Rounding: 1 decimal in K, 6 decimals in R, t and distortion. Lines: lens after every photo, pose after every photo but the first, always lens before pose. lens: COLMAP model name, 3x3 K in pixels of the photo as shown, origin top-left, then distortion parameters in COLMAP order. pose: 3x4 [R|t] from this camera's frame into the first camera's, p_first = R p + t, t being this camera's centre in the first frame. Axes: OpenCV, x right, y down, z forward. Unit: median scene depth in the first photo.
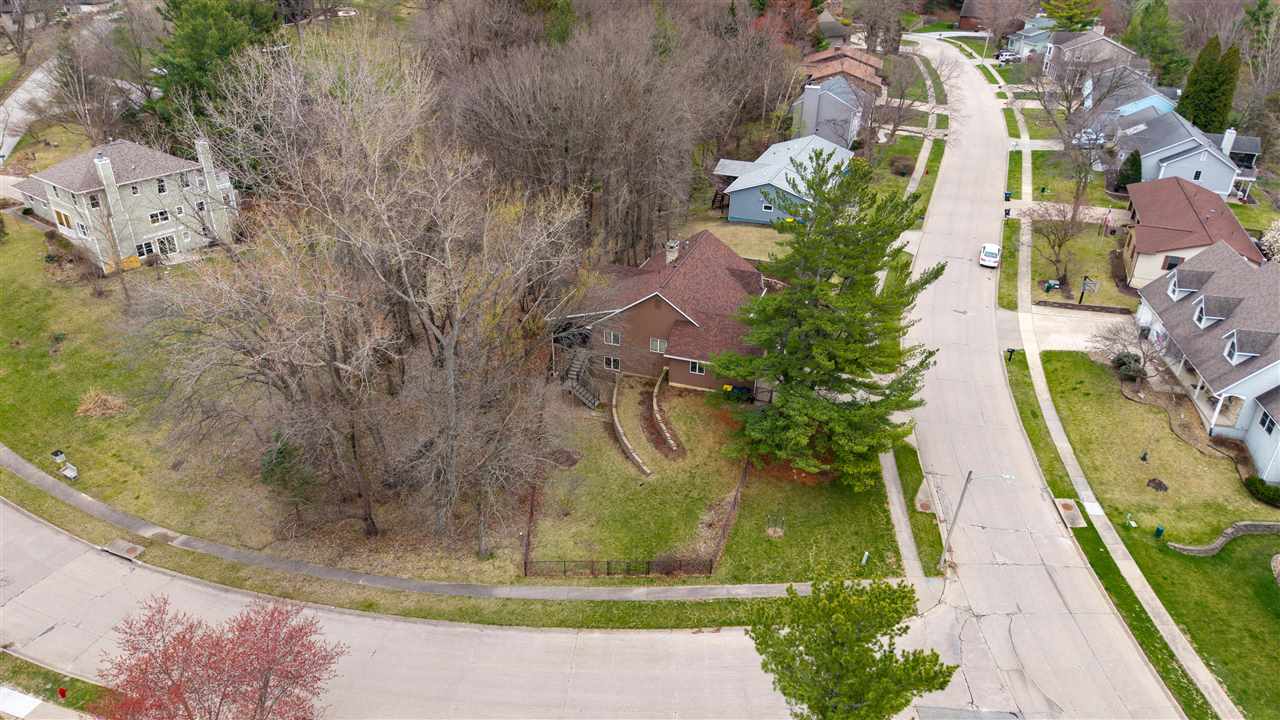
lens RADIAL K [[858.6, 0, 644.6], [0, 858.6, 354.1], [0, 0, 1]] dist [0.004335, -0.002696]
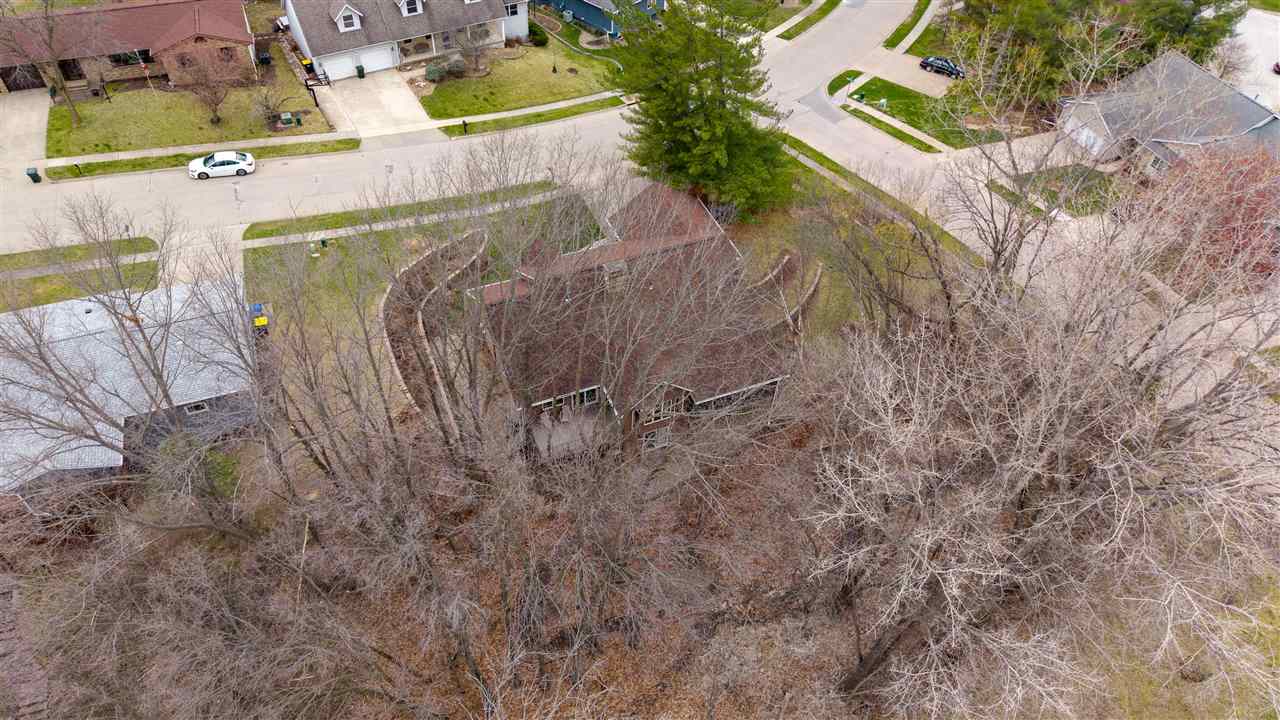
lens RADIAL K [[858.6, 0, 644.6], [0, 858.6, 354.1], [0, 0, 1]] dist [0.004335, -0.002696]
pose [[-0.668464, -0.570988, 0.476580, -0.470749], [0.297044, 0.382496, 0.874907, -0.923431], [-0.681851, 0.726409, -0.086077, 1.409656]]
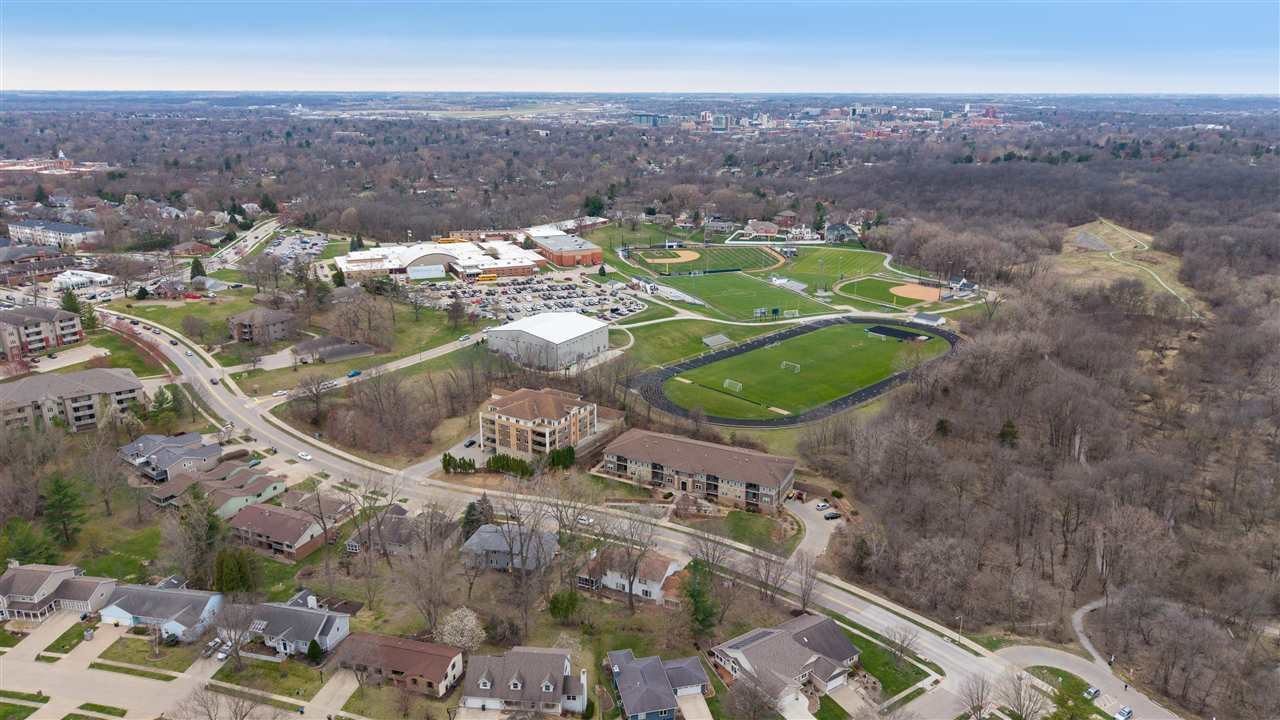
lens RADIAL K [[858.6, 0, 644.6], [0, 858.6, 354.1], [0, 0, 1]] dist [0.004335, -0.002696]
pose [[-0.111145, -0.302838, 0.946539, -1.615251], [0.455530, 0.830968, 0.319351, -1.642896], [-0.883255, 0.466671, 0.045594, 0.146062]]
